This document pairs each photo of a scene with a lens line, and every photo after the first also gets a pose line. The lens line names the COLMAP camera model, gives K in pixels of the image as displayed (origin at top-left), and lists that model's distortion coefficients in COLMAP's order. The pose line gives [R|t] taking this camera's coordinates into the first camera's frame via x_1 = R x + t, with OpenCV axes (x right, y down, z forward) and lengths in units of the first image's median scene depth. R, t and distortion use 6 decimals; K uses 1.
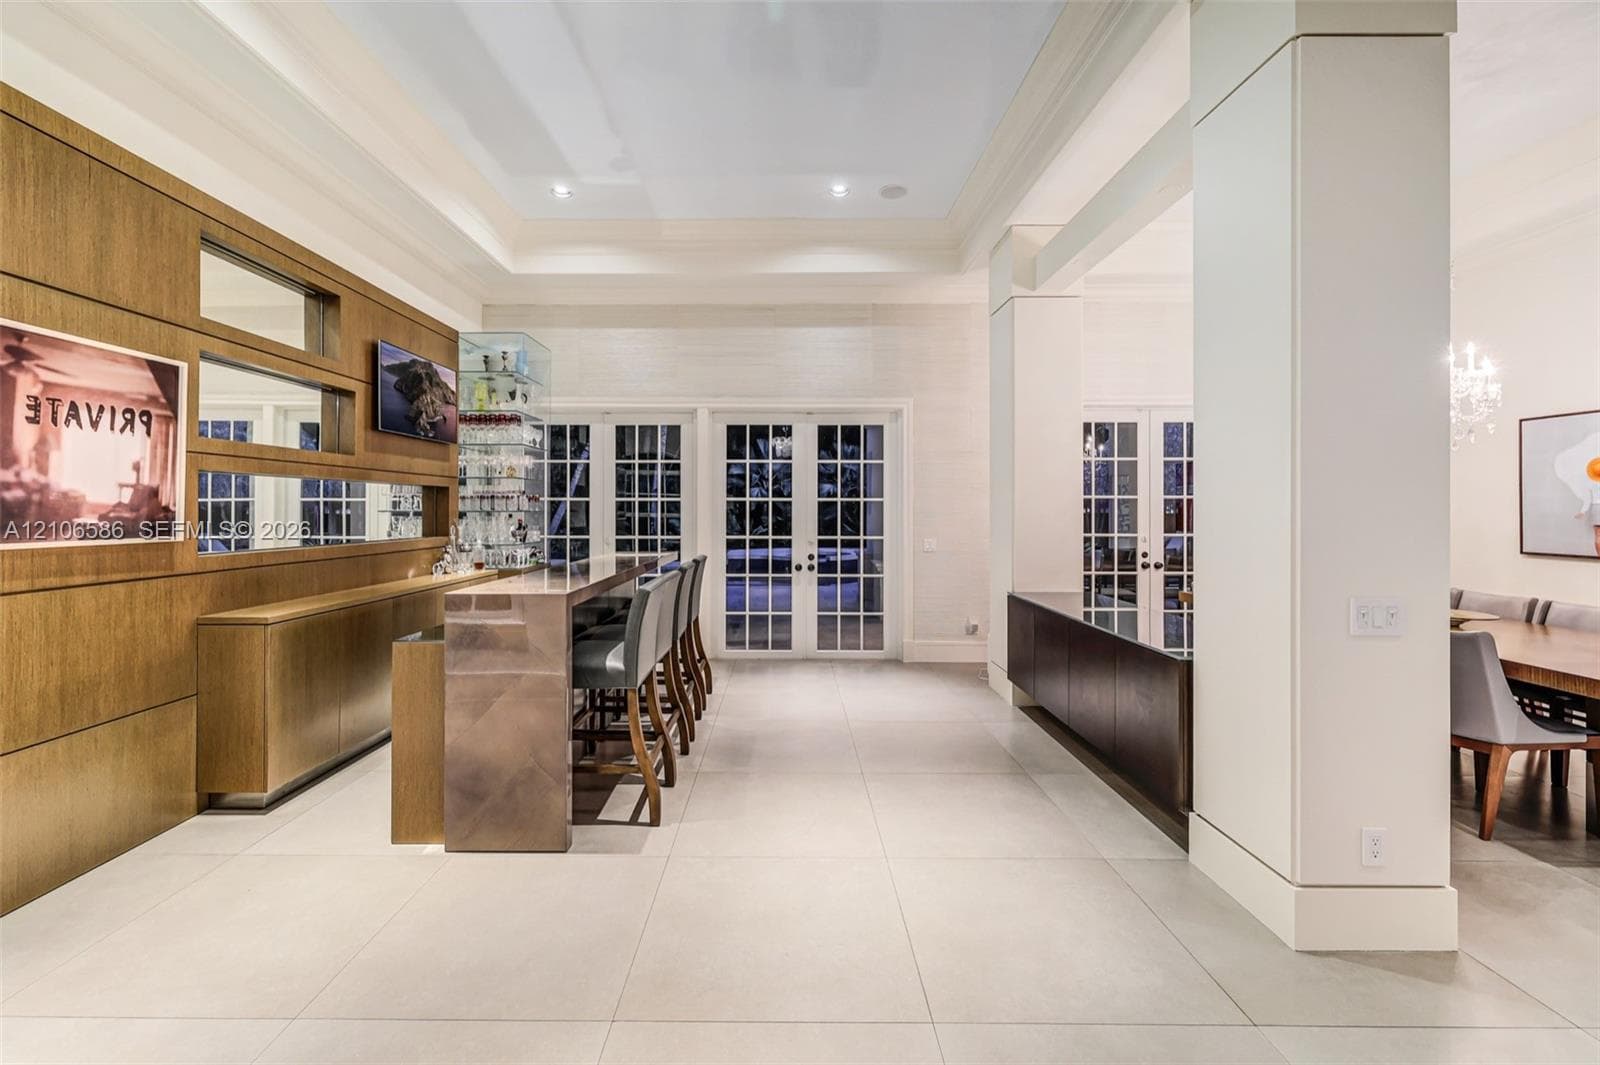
lens RADIAL K [[684.0, 0, 785.6], [0, 684.0, 509.7], [0, 0, 1]] dist [-0.005273, -0.000991]
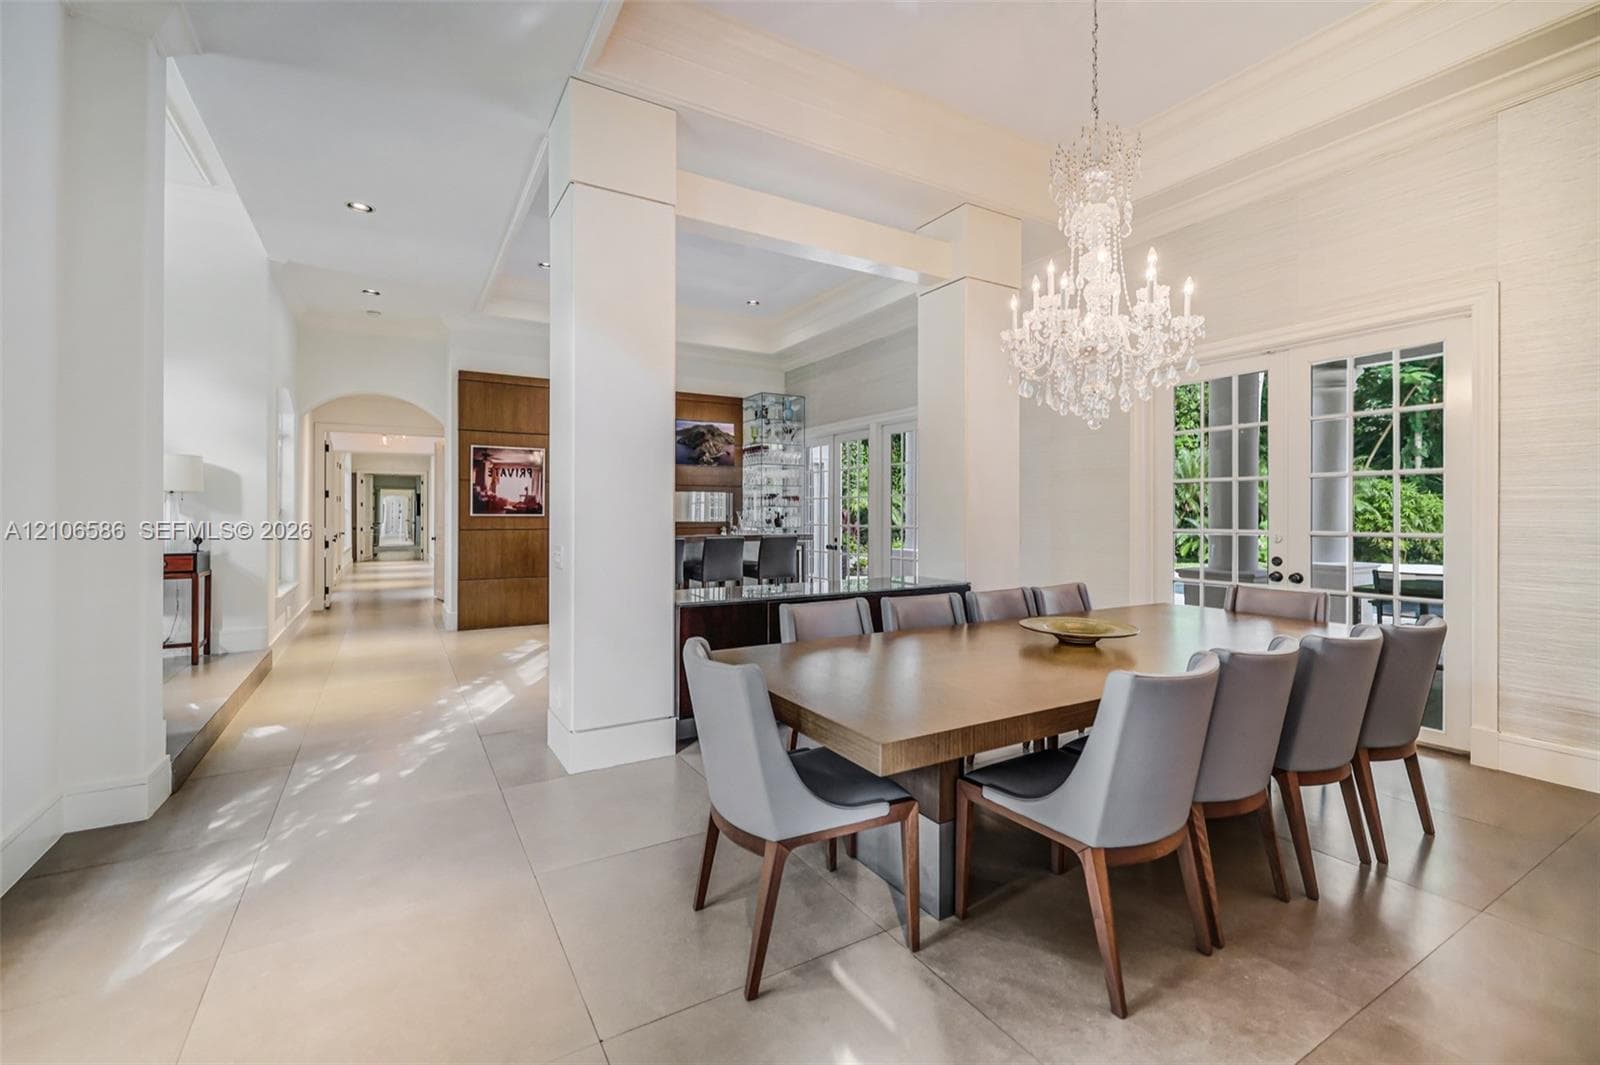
lens RADIAL K [[684.0, 0, 799.0], [0, 684.0, 525.1], [0, 0, 1]] dist [-0.005273, -0.000991]
pose [[0.516781, 0.015529, -0.855977, 2.183044], [0.001480, 0.999818, 0.019033, 0.037092], [0.856116, -0.011103, 0.516664, 0.542081]]
